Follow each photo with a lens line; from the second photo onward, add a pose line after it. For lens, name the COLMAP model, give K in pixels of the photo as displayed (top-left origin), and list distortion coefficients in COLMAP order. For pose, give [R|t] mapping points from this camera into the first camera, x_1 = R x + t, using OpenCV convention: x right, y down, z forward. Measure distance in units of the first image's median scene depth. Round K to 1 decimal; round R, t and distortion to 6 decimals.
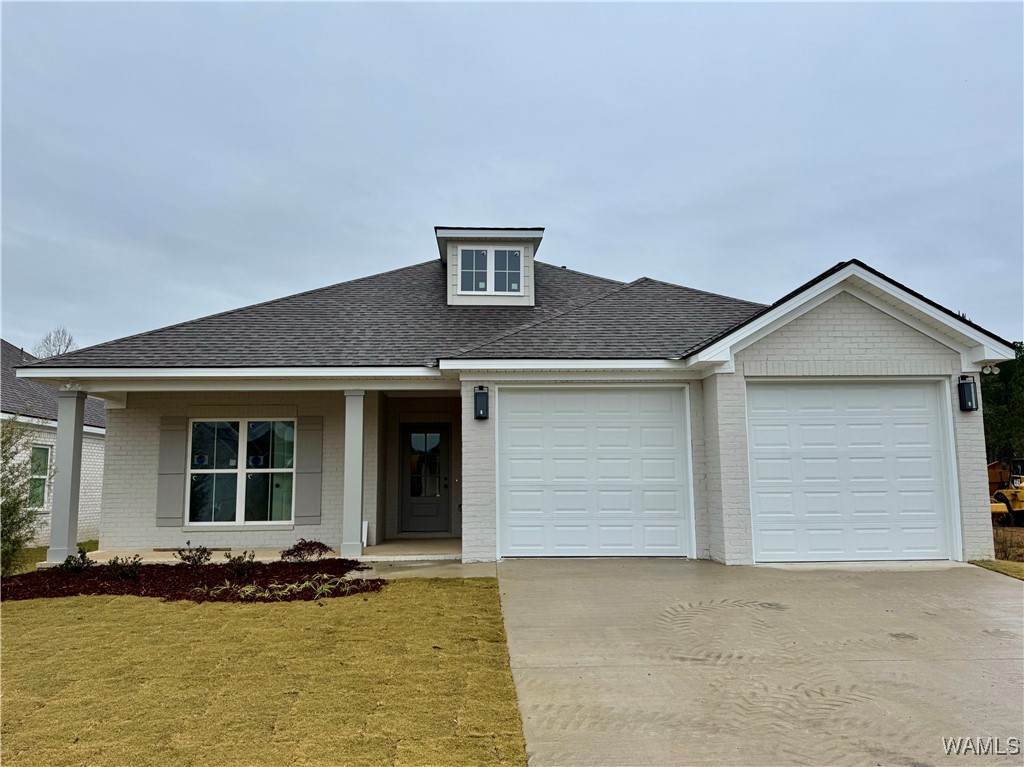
lens RADIAL K [[778.4, 0, 512.6], [0, 778.4, 384.8], [0, 0, 1]] dist [0.031670, -0.000892]
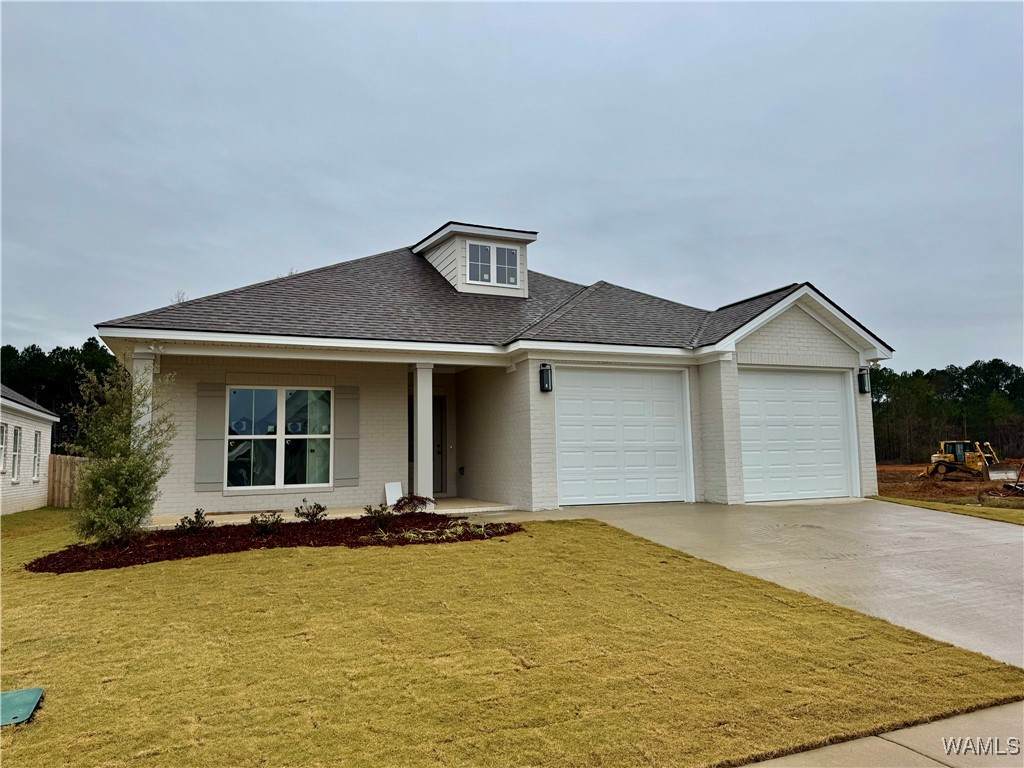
lens RADIAL K [[715.6, 0, 512.1], [0, 715.6, 383.0], [0, 0, 1]] dist [0.040069, -0.004467]
pose [[0.933487, 0.027302, 0.357570, -0.453693], [-0.033422, 0.999381, 0.010945, 0.019628], [-0.357050, -0.022168, 0.933822, -0.007050]]
